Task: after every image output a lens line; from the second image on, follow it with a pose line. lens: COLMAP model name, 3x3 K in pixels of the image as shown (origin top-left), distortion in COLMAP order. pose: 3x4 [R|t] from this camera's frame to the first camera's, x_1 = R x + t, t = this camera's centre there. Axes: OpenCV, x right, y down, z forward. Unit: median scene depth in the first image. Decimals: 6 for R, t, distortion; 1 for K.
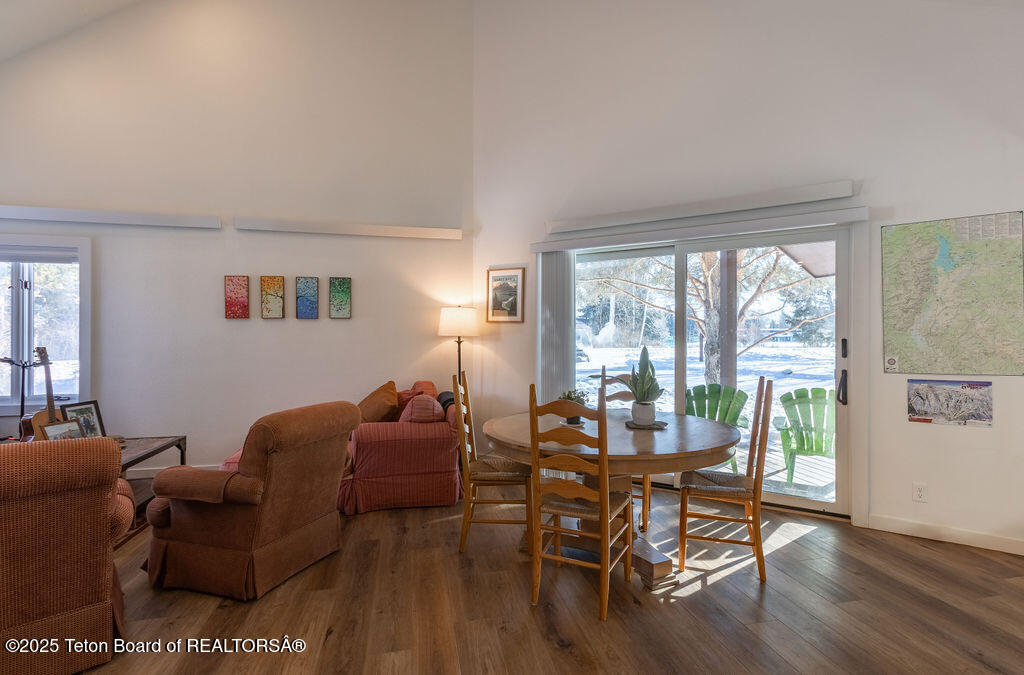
lens RADIAL K [[504.3, 0, 512.0], [0, 504.3, 337.5], [0, 0, 1]] dist [-0.010171, 0.033165]
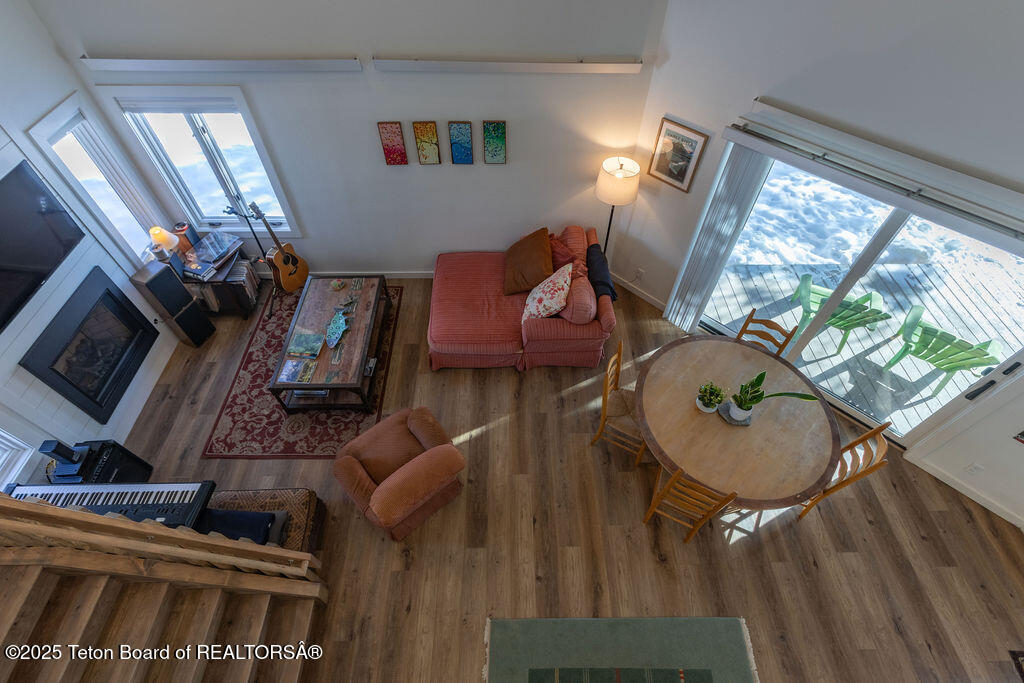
lens RADIAL K [[479.8, 0, 512.0], [0, 479.8, 341.5], [0, 0, 1]] dist [0.022569, 0.000599]
pose [[0.981838, 0.150770, -0.115163, -0.154125], [-0.005947, 0.631172, 0.775620, -0.550787], [0.189628, -0.760849, 0.620605, 0.175737]]
